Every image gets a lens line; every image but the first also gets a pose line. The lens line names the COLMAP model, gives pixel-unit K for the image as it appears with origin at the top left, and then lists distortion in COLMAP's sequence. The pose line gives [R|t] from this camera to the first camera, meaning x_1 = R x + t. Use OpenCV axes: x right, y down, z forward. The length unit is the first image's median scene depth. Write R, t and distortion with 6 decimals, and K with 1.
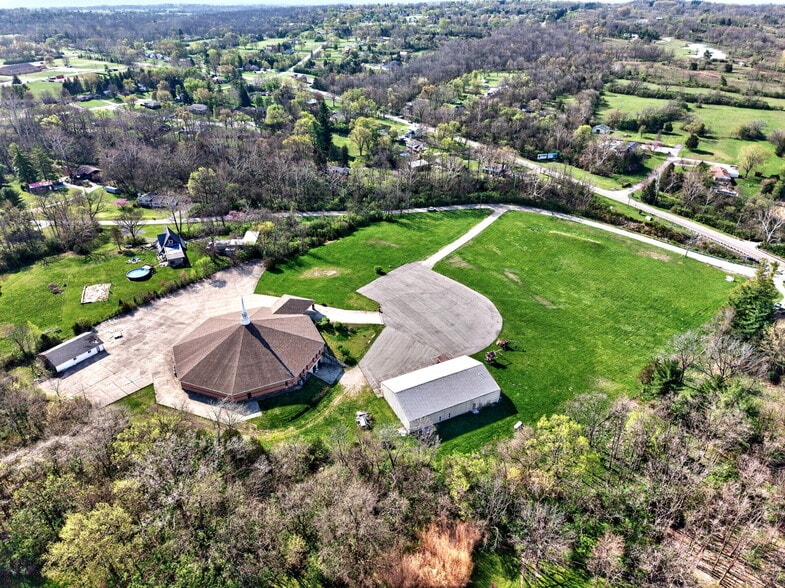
lens RADIAL K [[522.0, 0, 392.5], [0, 522.0, 294.0], [0, 0, 1]] dist [0.107701, -0.118172]
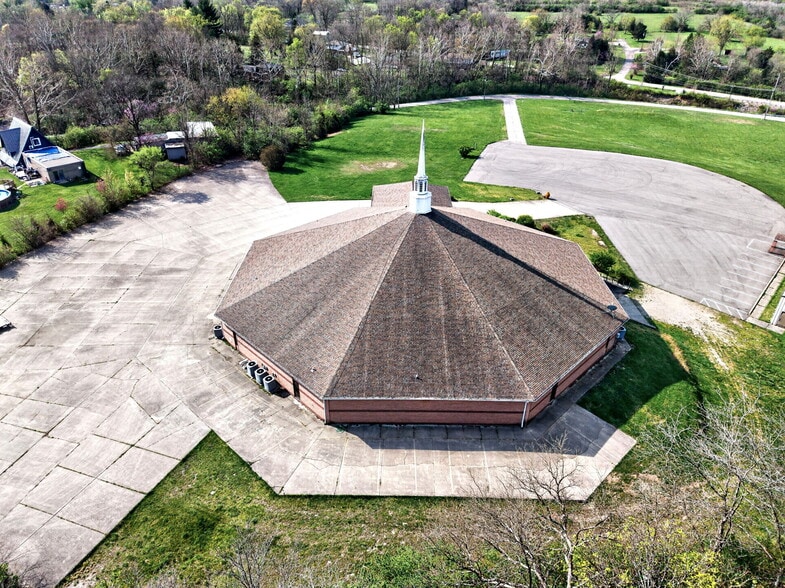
lens RADIAL K [[522.0, 0, 392.5], [0, 522.0, 294.0], [0, 0, 1]] dist [0.107701, -0.118172]
pose [[0.936889, -0.173843, 0.303345, -0.361261], [0.167641, 0.984747, 0.046584, 0.079475], [-0.306816, 0.007209, 0.951741, 0.571523]]
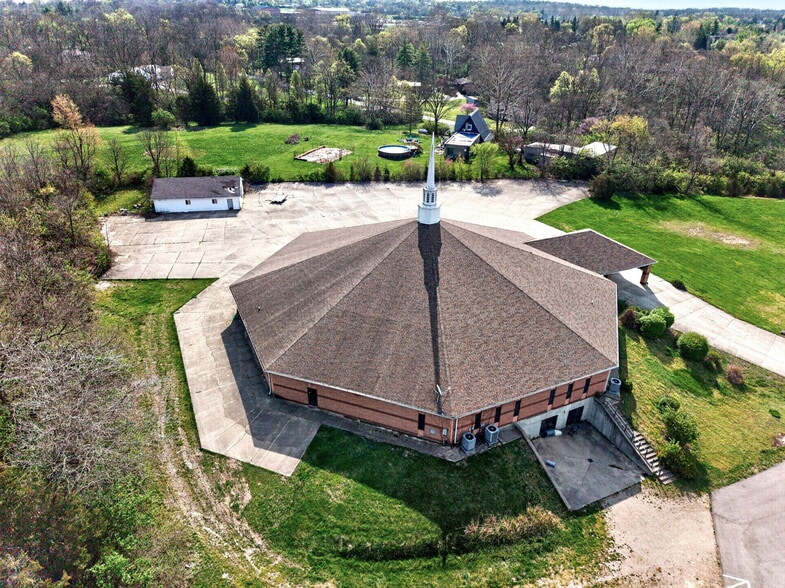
lens RADIAL K [[522.0, 0, 392.5], [0, 522.0, 294.0], [0, 0, 1]] dist [0.107701, -0.118172]
pose [[0.715063, 0.350163, -0.605038, -0.046813], [-0.364885, 0.925201, 0.104218, 0.063493], [0.596275, 0.146247, 0.789347, 0.605841]]
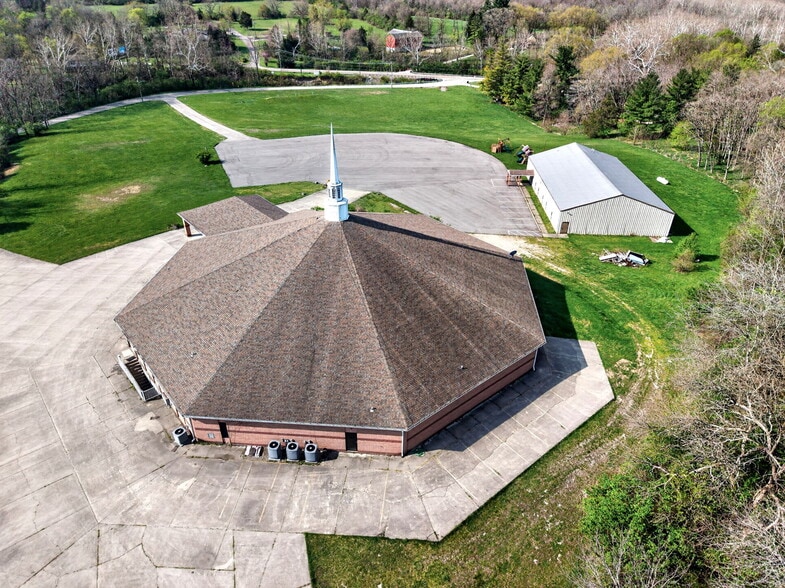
lens RADIAL K [[522.0, 0, 392.5], [0, 522.0, 294.0], [0, 0, 1]] dist [0.107701, -0.118172]
pose [[0.487355, -0.453275, 0.746342, -0.469881], [0.428648, 0.868834, 0.247765, 0.024371], [-0.760753, 0.199169, 0.617726, 0.665216]]
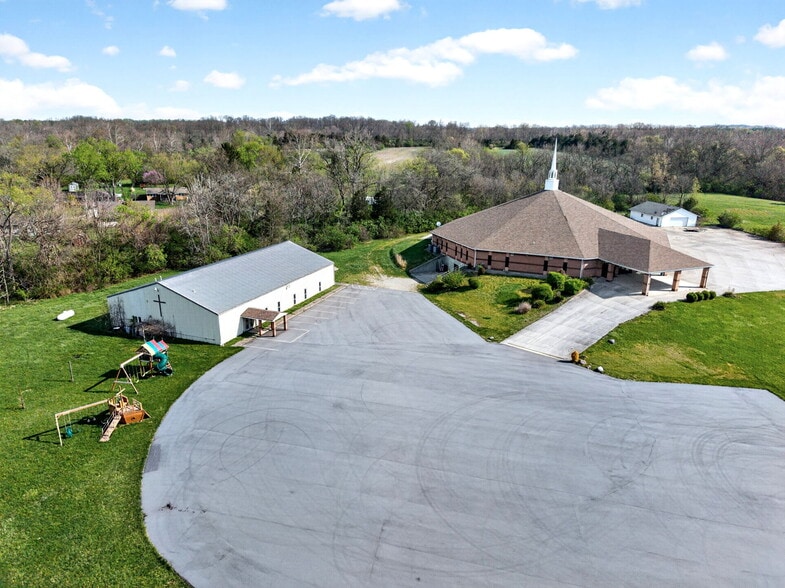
lens RADIAL K [[522.0, 0, 392.5], [0, 522.0, 294.0], [0, 0, 1]] dist [0.107701, -0.118172]
pose [[-0.750043, 0.185154, -0.634944, 0.257912], [-0.338892, 0.716826, 0.609355, -0.157521], [0.567969, 0.672220, -0.474903, 1.109138]]
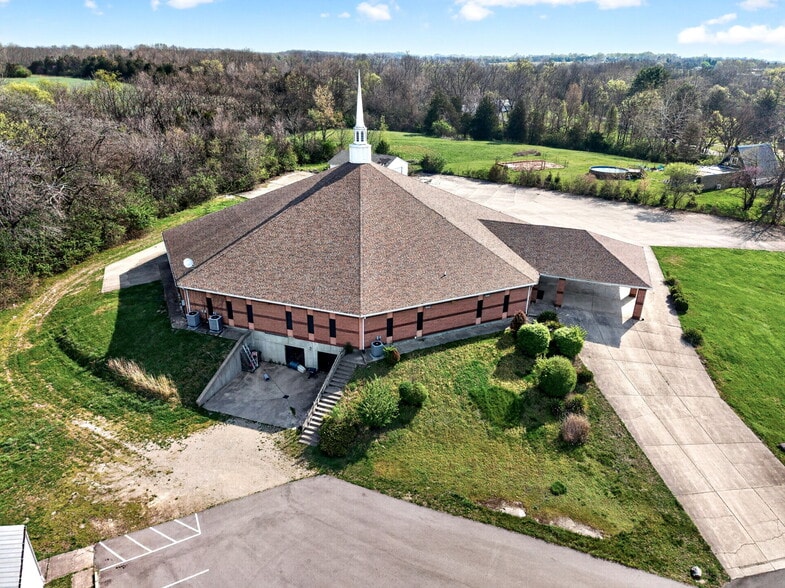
lens RADIAL K [[522.0, 0, 392.5], [0, 522.0, 294.0], [0, 0, 1]] dist [0.107701, -0.118172]
pose [[0.016484, 0.399401, -0.916628, 0.090254], [-0.510122, 0.791823, 0.335846, -0.008053], [0.859944, 0.462056, 0.216795, 0.850521]]
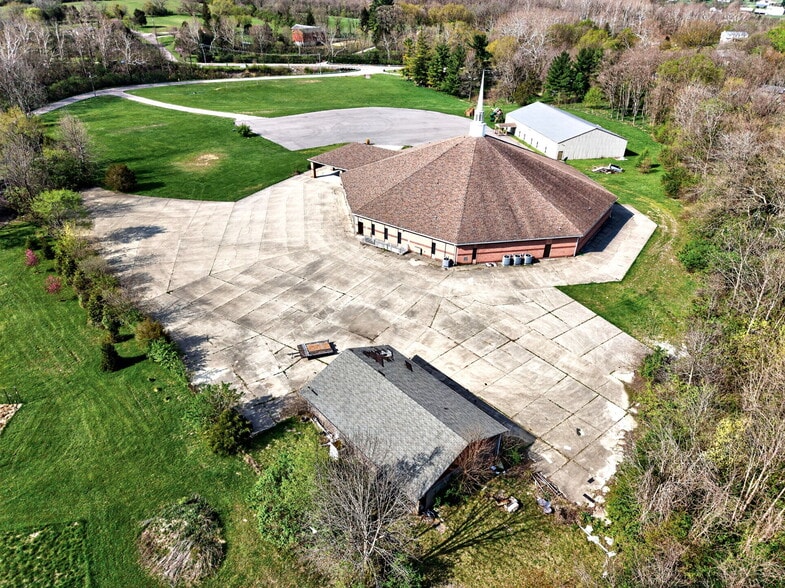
lens RADIAL K [[522.0, 0, 392.5], [0, 522.0, 294.0], [0, 0, 1]] dist [0.107701, -0.118172]
pose [[0.238958, -0.501394, 0.831566, -0.709649], [0.467670, 0.809935, 0.353963, -0.038241], [-0.850990, 0.304316, 0.428028, 0.774474]]
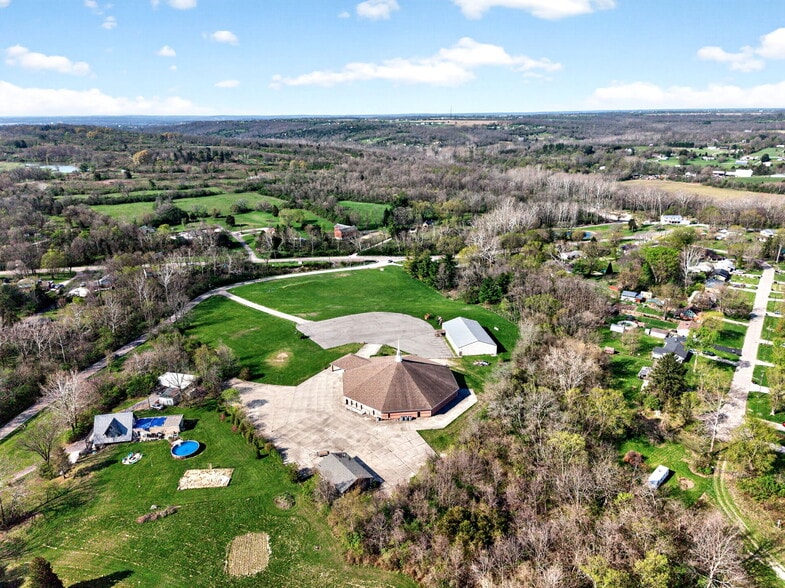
lens RADIAL K [[522.0, 0, 392.5], [0, 522.0, 294.0], [0, 0, 1]] dist [0.107701, -0.118172]
pose [[0.308253, -0.315239, 0.897555, -1.168037], [0.483127, 0.864645, 0.137757, -0.226785], [-0.819493, 0.391169, 0.418830, 0.372403]]
